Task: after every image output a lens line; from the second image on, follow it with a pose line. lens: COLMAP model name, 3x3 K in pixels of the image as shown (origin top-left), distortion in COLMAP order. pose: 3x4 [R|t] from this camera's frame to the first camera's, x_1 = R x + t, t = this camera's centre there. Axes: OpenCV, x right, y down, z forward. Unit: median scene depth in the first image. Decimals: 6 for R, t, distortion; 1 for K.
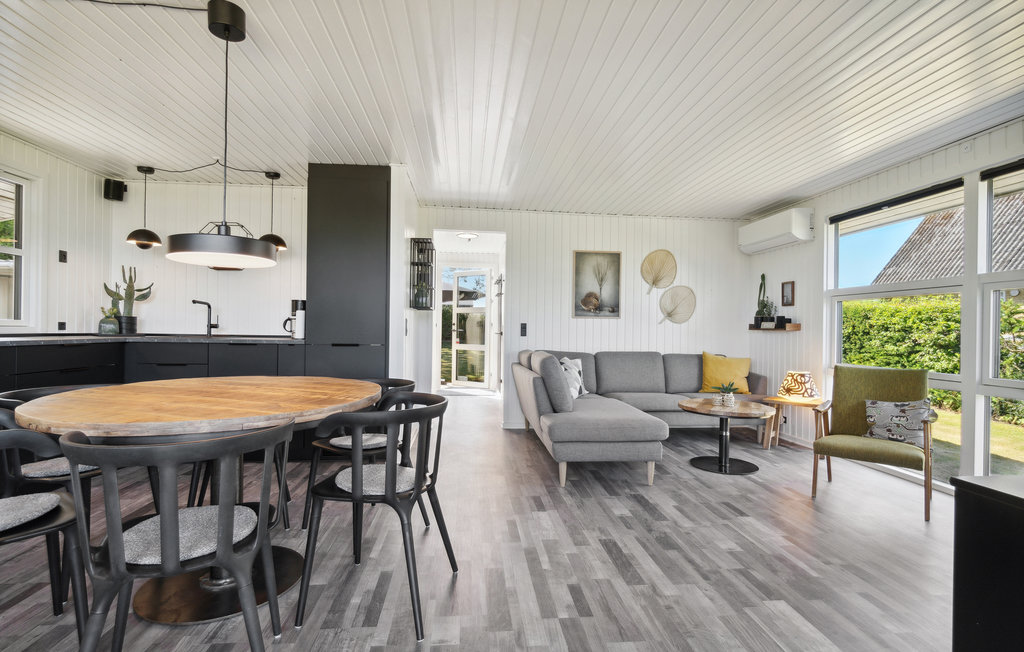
lens RADIAL K [[470.1, 0, 512.1], [0, 470.1, 328.6], [0, 0, 1]] dist [-0.001949, -0.000076]
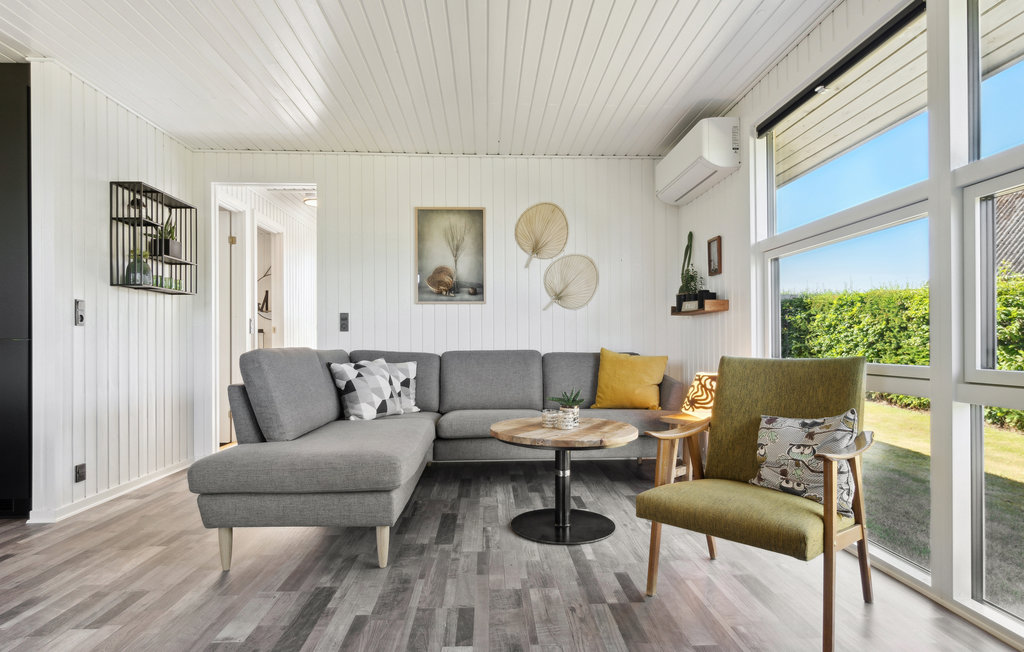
lens RADIAL K [[525.2, 0, 507.6], [0, 525.2, 341.4], [0, 0, 1]] dist [-0.005422, -0.001167]
pose [[0.998056, -0.019941, -0.059044, 0.330967], [0.019748, 0.999798, -0.003856, 0.040829], [0.059109, 0.002683, 0.998248, 0.244940]]
